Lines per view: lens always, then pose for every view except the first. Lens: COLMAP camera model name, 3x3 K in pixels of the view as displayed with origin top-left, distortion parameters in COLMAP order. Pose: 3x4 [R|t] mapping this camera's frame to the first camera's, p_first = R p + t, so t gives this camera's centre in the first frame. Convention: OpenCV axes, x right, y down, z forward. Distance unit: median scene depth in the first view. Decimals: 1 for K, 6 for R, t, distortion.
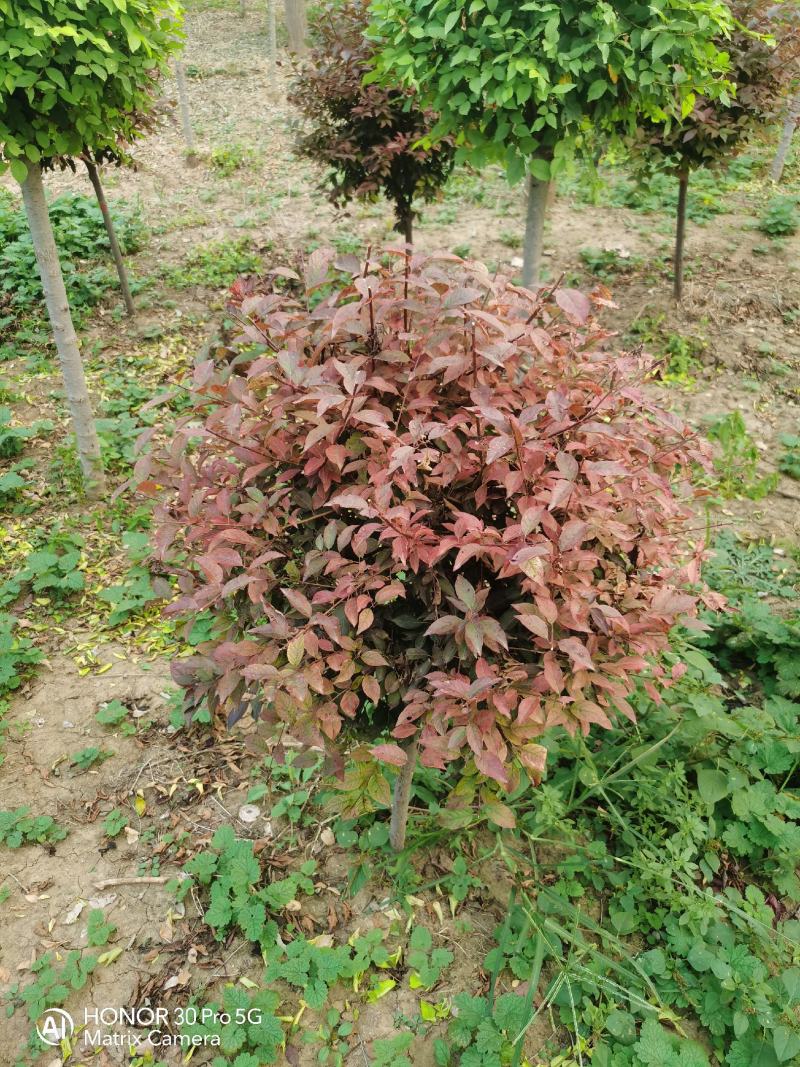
lens RADIAL K [[822.9, 0, 398.1], [0, 822.9, 536.6], [0, 0, 1]] dist [0.047628, -0.040271]
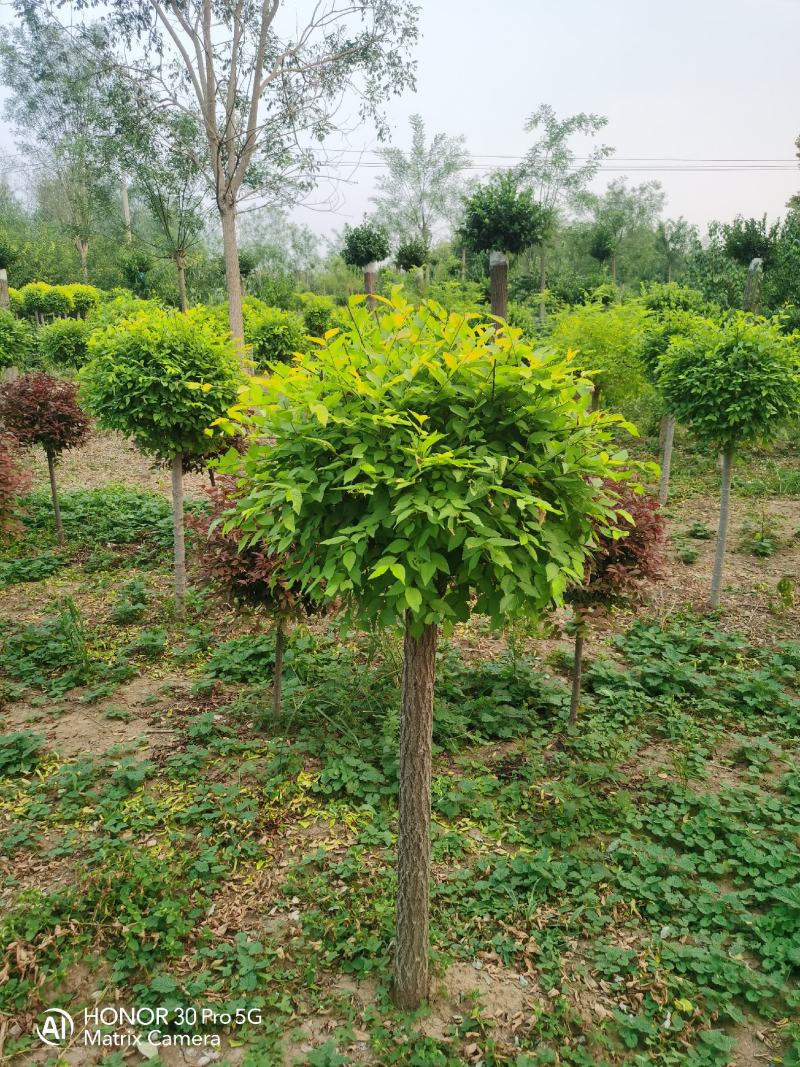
lens RADIAL K [[822.9, 0, 394.8], [0, 822.9, 532.3], [0, 0, 1]] dist [0.047628, -0.040271]
pose [[0.989711, 0.025485, -0.140791, 0.305145], [-0.080715, 0.911932, -0.402326, 0.392744], [0.118139, 0.409550, 0.904606, -0.578211]]
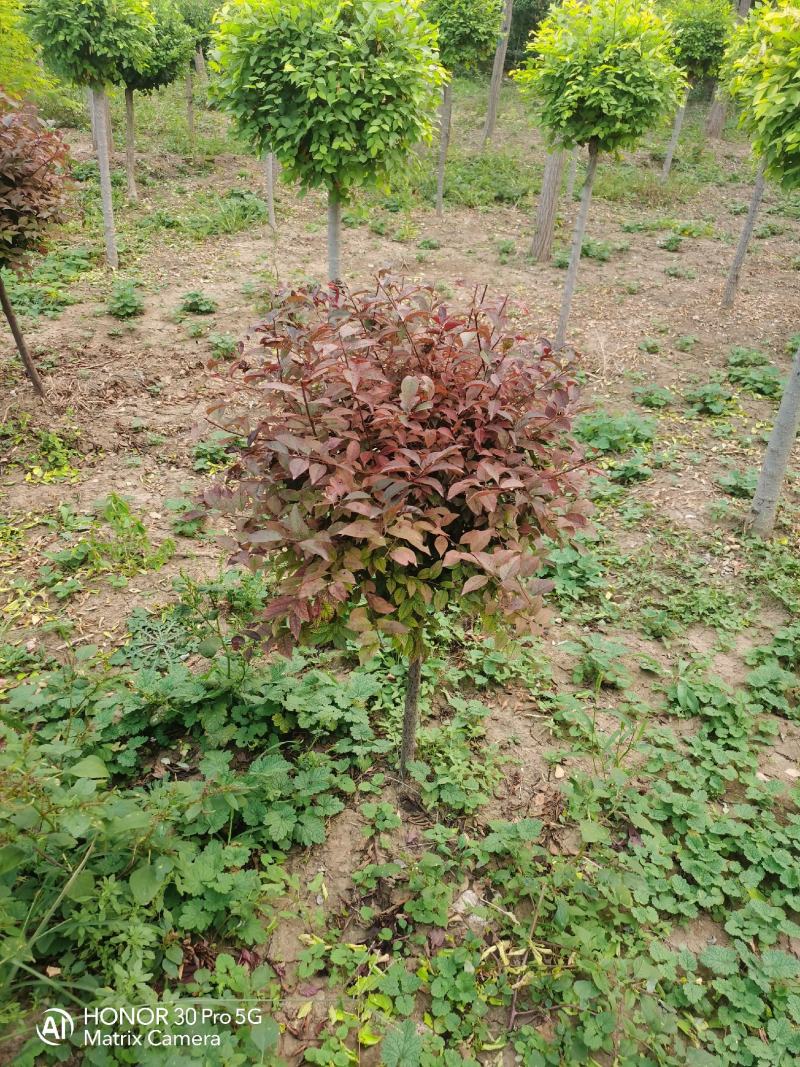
lens RADIAL K [[822.9, 0, 400.6], [0, 822.9, 535.3], [0, 0, 1]] dist [0.047628, -0.040271]
pose [[0.780957, -0.302042, 0.546697, 0.090840], [0.350863, 0.936289, 0.016078, 0.003888], [-0.516723, 0.179259, 0.837176, -0.017448]]
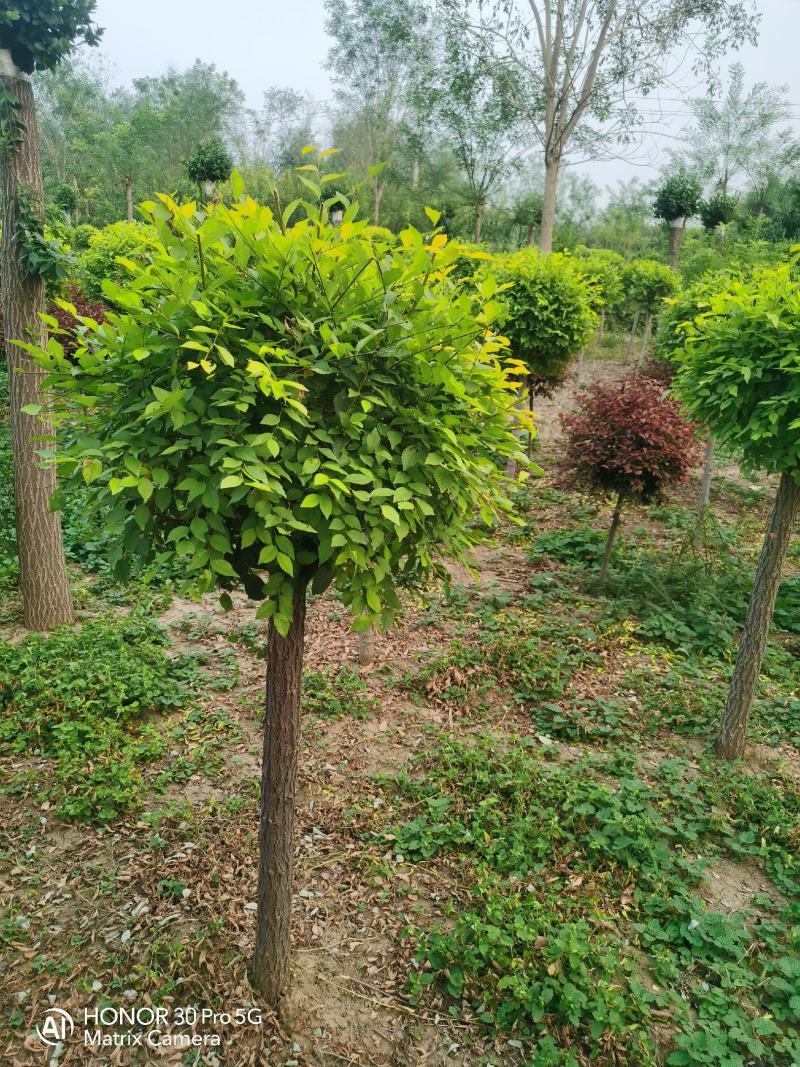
lens RADIAL K [[822.9, 0, 395.1], [0, 822.9, 531.1], [0, 0, 1]] dist [0.047628, -0.040271]
pose [[0.903283, 0.174442, -0.391982, 0.216669], [-0.305594, 0.902861, -0.302414, 0.634484], [0.301152, 0.392952, 0.868848, -0.847907]]
